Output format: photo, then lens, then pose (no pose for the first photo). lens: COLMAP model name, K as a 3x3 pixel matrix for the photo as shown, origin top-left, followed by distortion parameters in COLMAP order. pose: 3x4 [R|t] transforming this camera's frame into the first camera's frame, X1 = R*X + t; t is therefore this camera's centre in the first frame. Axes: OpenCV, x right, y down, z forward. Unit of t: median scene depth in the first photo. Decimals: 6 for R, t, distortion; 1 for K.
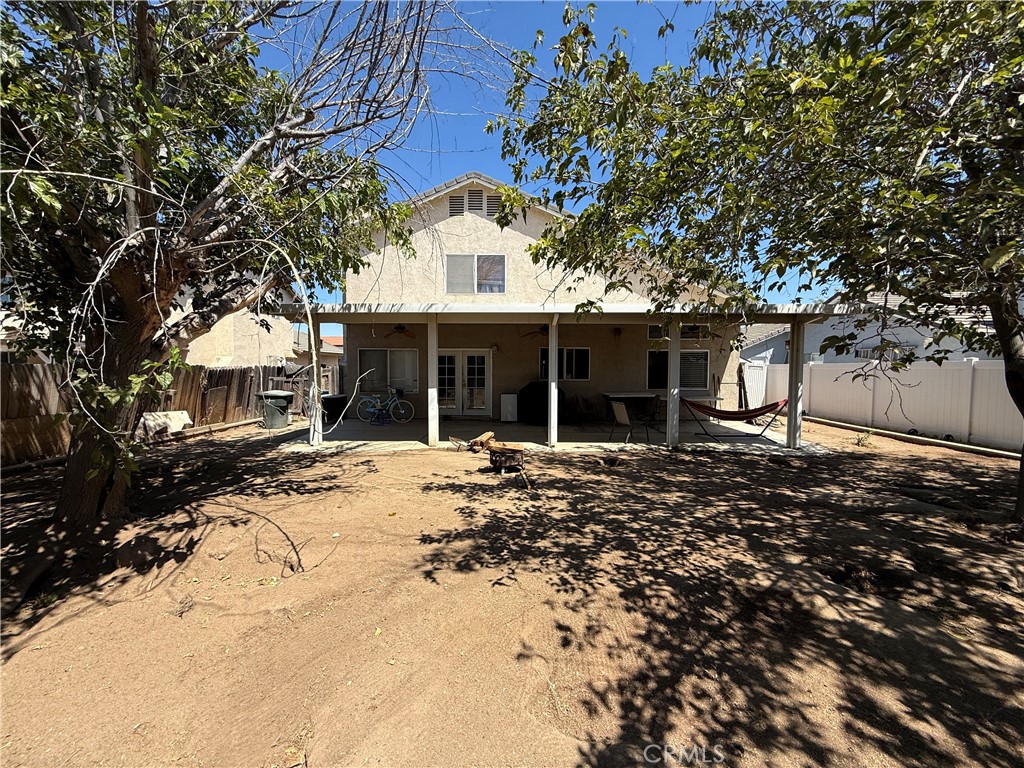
lens RADIAL K [[409.4, 0, 508.7], [0, 409.4, 383.9], [0, 0, 1]] dist [0.000116, 0.000068]
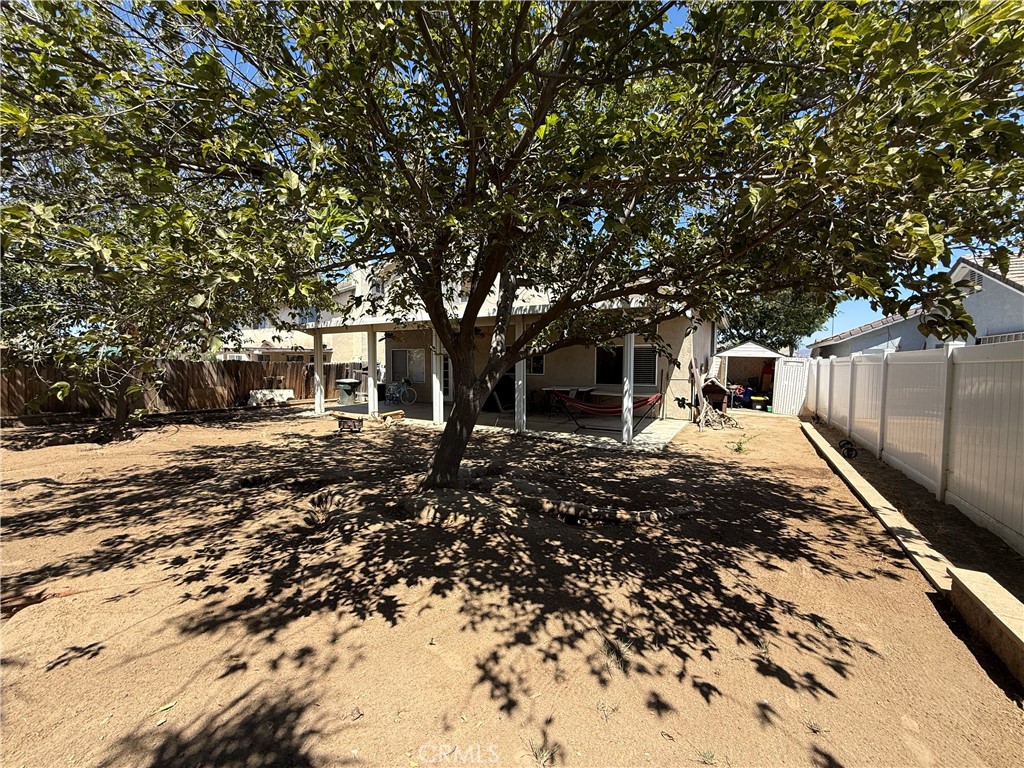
lens RADIAL K [[409.4, 0, 508.7], [0, 409.4, 383.9], [0, 0, 1]] dist [0.000116, 0.000068]
pose [[0.864076, 0.023758, -0.502800, 0.667832], [-0.020235, 0.999718, 0.012464, 0.003679], [0.502954, -0.000595, 0.864313, 0.000751]]
